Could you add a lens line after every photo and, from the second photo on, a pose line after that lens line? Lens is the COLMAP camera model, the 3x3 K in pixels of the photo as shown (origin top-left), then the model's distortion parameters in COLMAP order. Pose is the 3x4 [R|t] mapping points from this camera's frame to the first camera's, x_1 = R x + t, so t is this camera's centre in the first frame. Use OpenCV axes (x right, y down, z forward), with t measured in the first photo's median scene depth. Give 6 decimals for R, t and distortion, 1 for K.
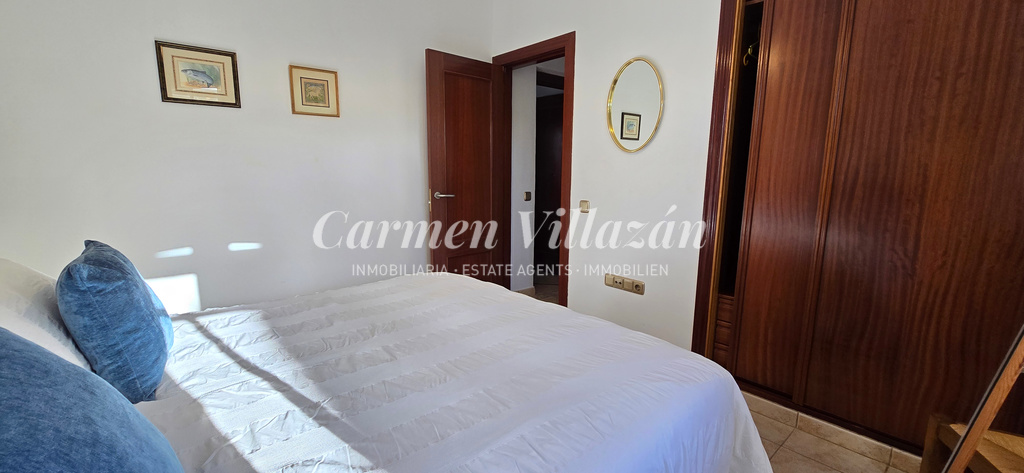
lens RADIAL K [[419.8, 0, 512.0], [0, 419.8, 236.5], [0, 0, 1]] dist [-0.003343, 0.000214]
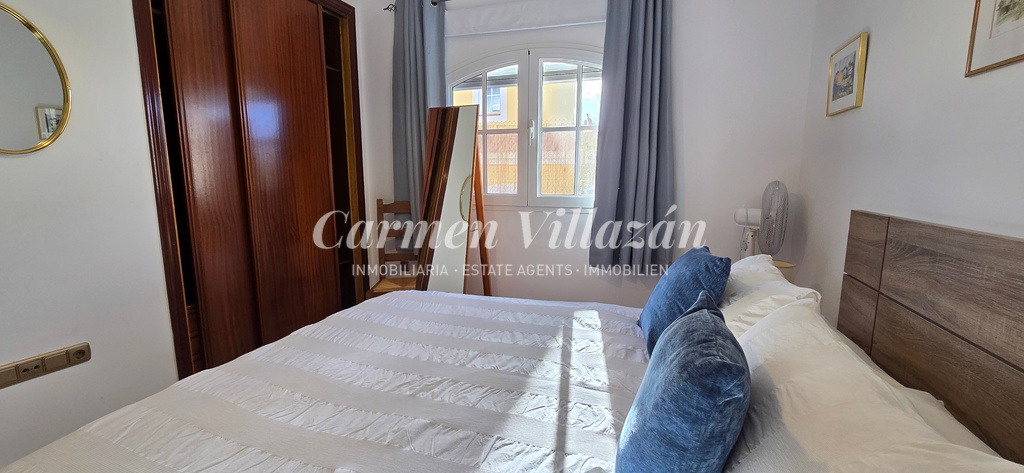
lens RADIAL K [[419.8, 0, 512.0], [0, 419.8, 236.5], [0, 0, 1]] dist [-0.003343, 0.000214]
pose [[-0.508340, -0.124667, 0.852085, -1.058828], [0.153618, 0.960468, 0.232170, -0.196128], [-0.847344, 0.248917, -0.469093, 1.176331]]
